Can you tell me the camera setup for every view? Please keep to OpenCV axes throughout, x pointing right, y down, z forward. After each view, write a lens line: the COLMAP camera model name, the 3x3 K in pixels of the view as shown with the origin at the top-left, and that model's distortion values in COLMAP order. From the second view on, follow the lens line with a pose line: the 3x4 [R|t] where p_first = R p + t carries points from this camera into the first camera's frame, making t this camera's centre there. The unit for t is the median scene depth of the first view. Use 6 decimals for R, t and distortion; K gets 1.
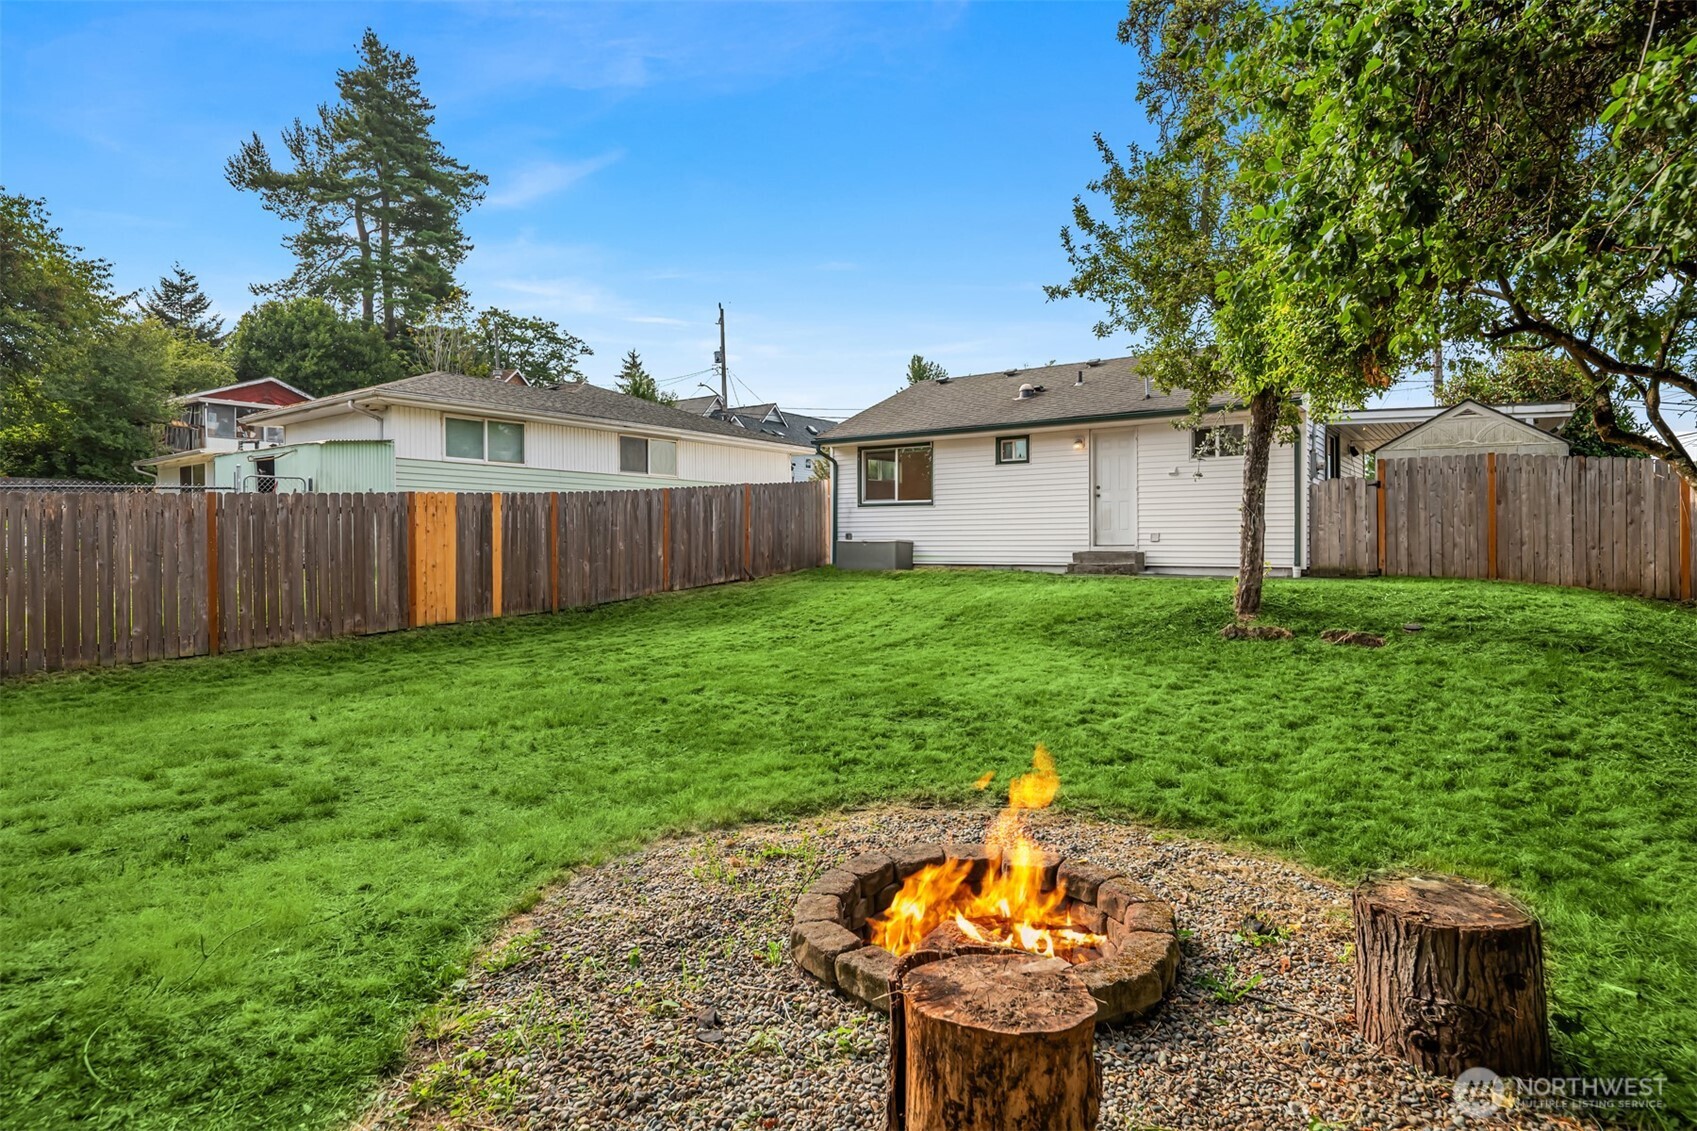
lens RADIAL K [[933.8, 0, 838.0], [0, 933.8, 559.4], [0, 0, 1]] dist [0.002597, -0.009287]
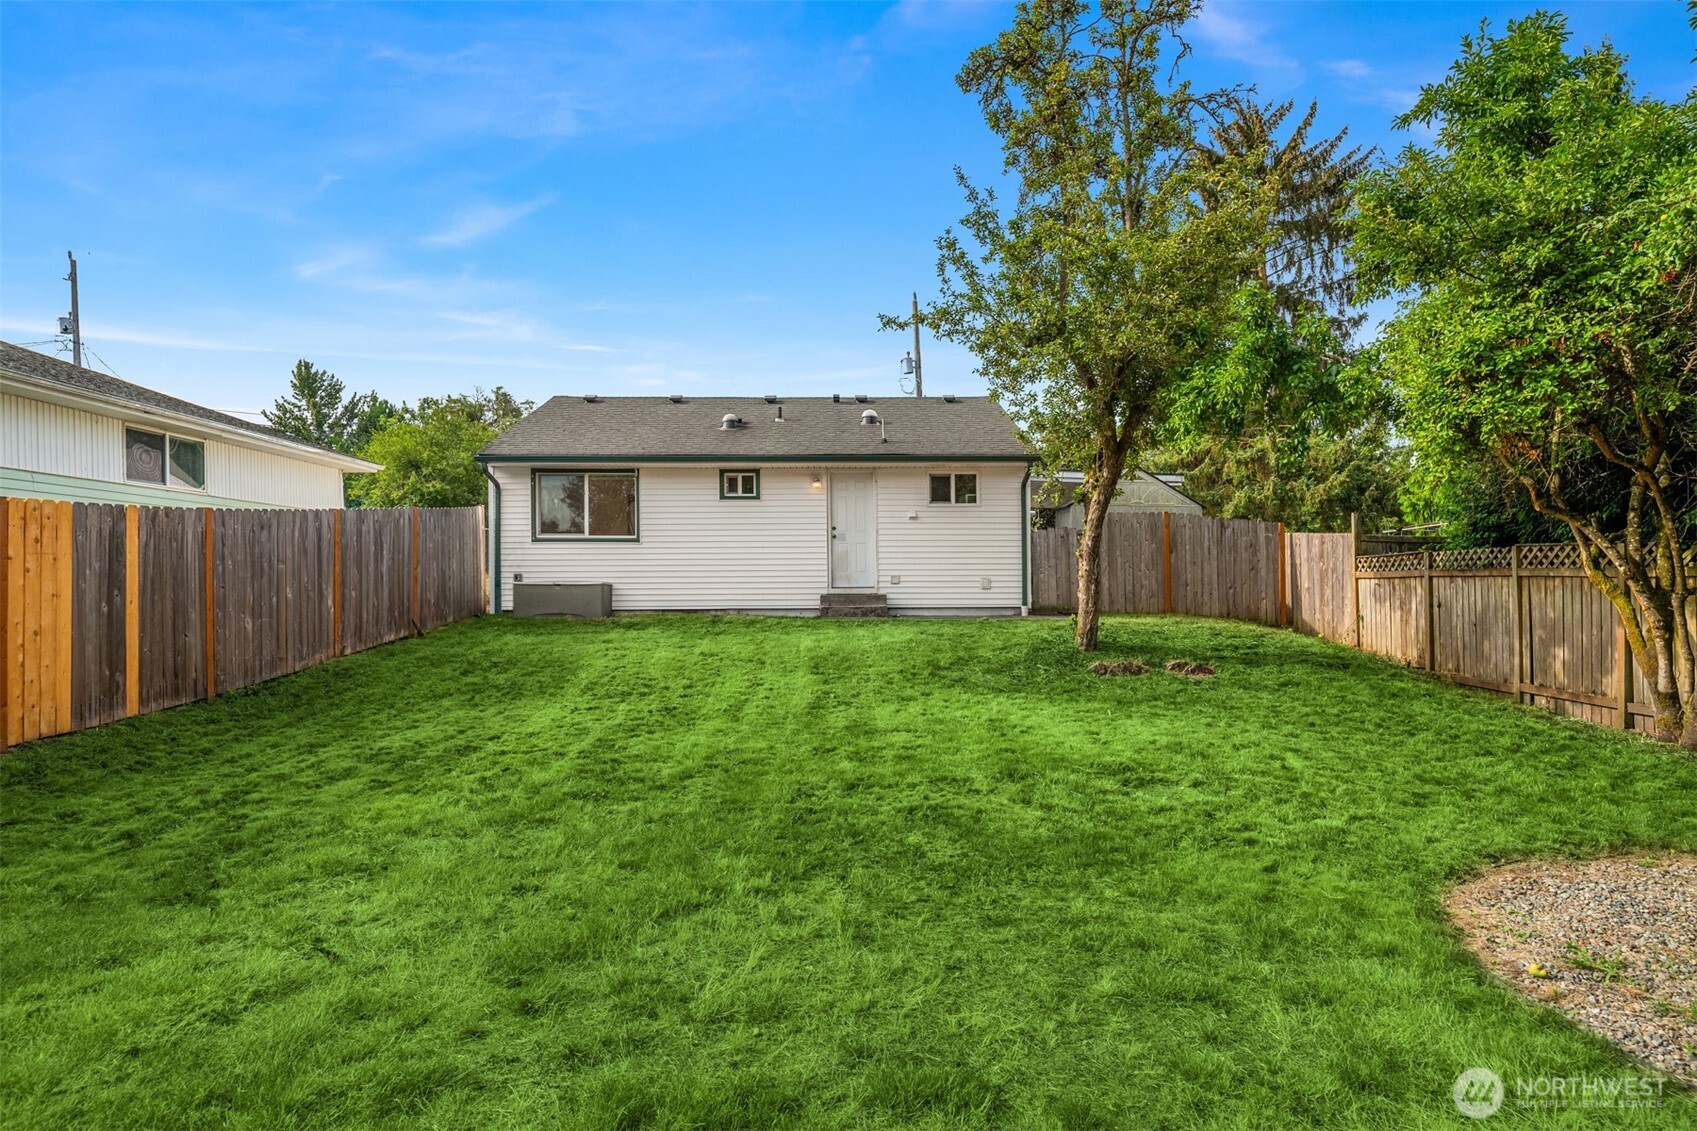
lens RADIAL K [[933.8, 0, 837.9], [0, 933.8, 605.4], [0, 0, 1]] dist [0.002597, -0.009287]
pose [[0.789801, -0.017732, 0.613106, -0.329247], [0.013243, 0.999842, 0.011857, -0.007961], [-0.613220, -0.001245, 0.789911, 0.229591]]
